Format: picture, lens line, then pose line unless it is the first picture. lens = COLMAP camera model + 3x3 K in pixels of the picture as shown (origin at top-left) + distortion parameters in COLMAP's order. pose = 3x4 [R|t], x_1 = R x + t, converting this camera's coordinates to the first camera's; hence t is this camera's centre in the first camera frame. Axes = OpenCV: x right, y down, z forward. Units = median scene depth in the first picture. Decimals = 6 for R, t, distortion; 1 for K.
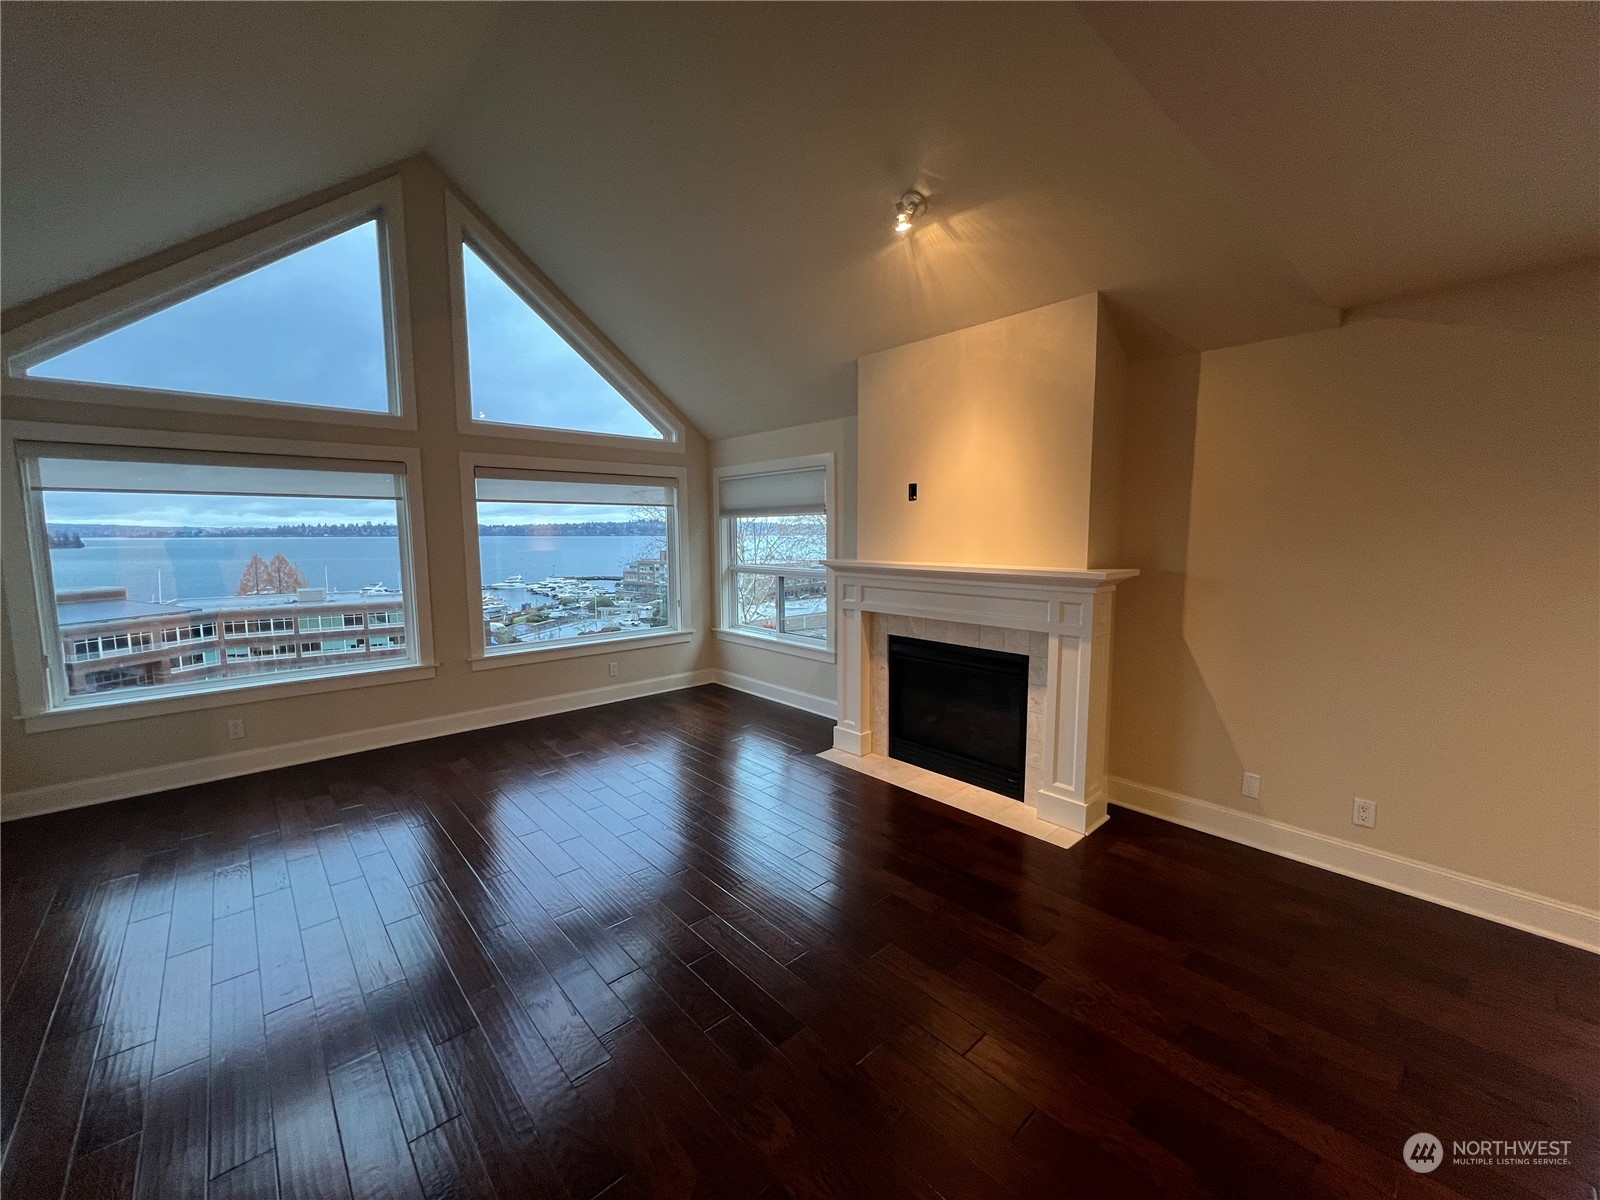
lens RADIAL K [[640.9, 0, 797.6], [0, 640.9, 597.6], [0, 0, 1]] dist [-0.004614, -0.000384]
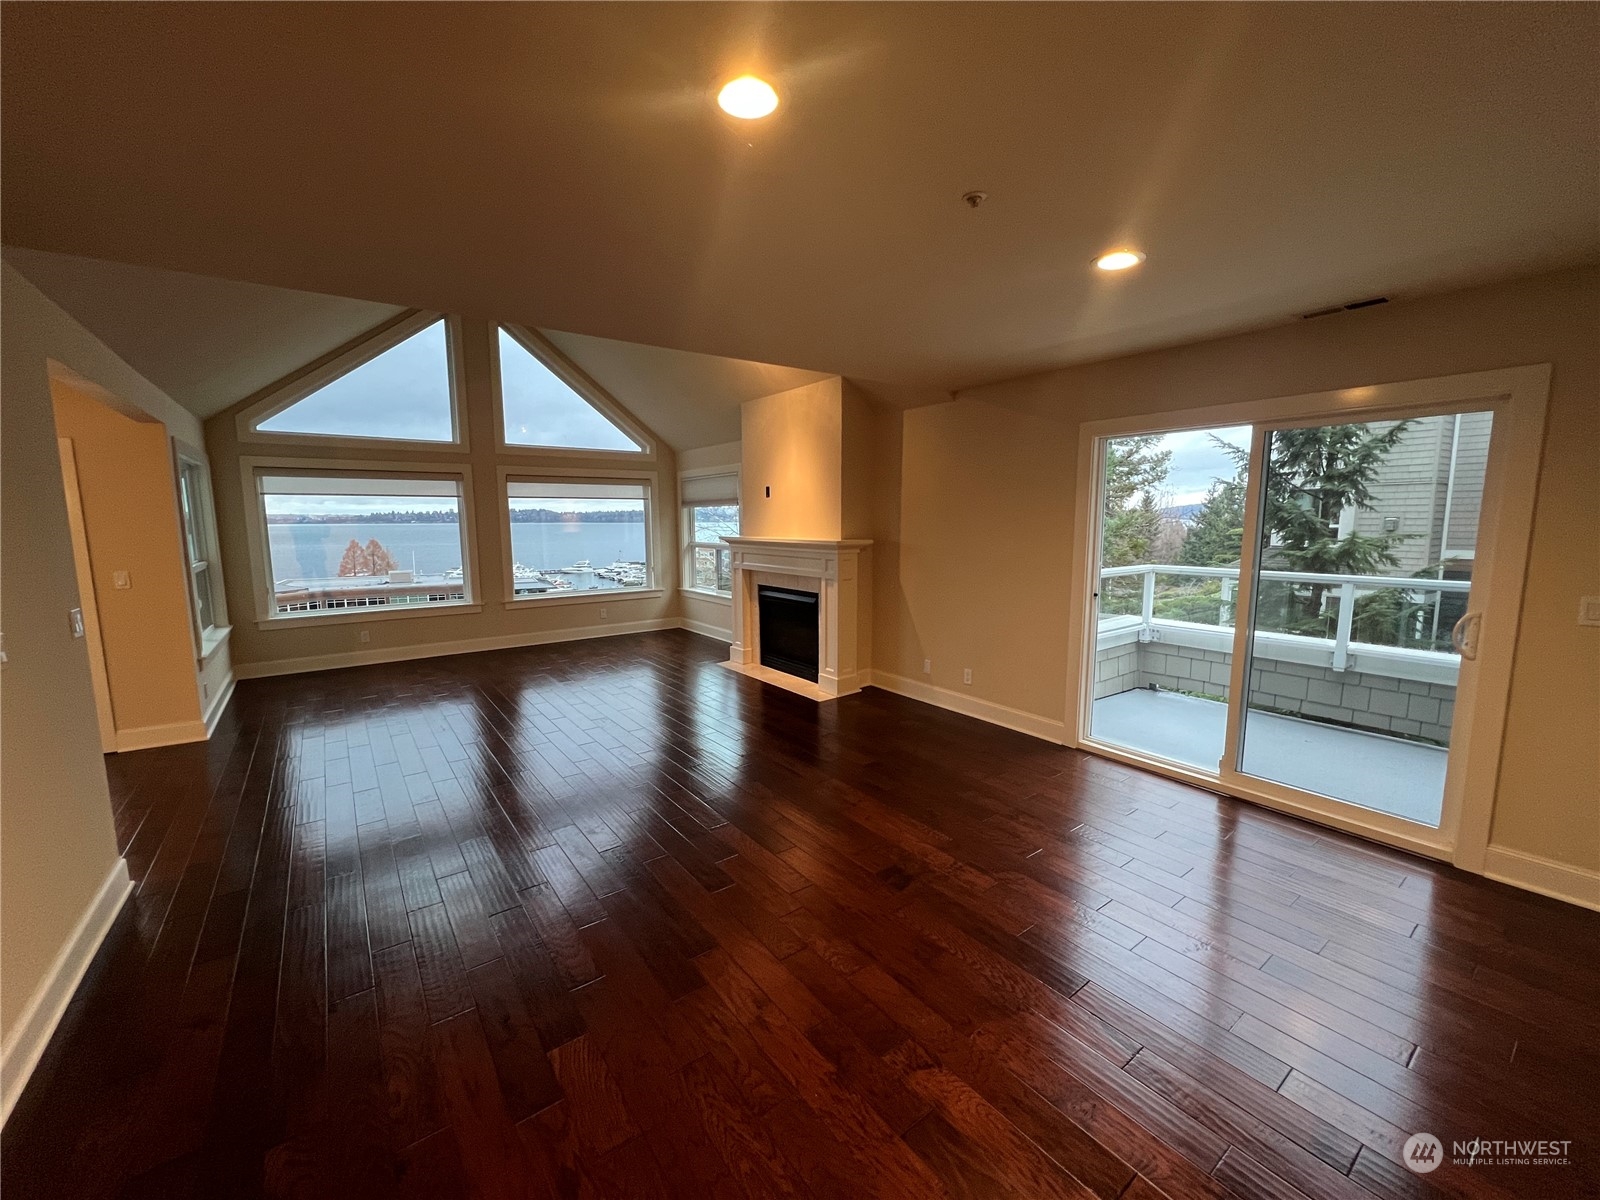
lens RADIAL K [[640.9, 0, 798.2], [0, 640.9, 600.2], [0, 0, 1]] dist [-0.004614, -0.000384]
pose [[0.995511, 0.011168, -0.093987, 0.359510], [-0.008832, 0.999643, 0.025235, 0.052323], [0.094235, -0.024291, 0.995254, -0.494172]]
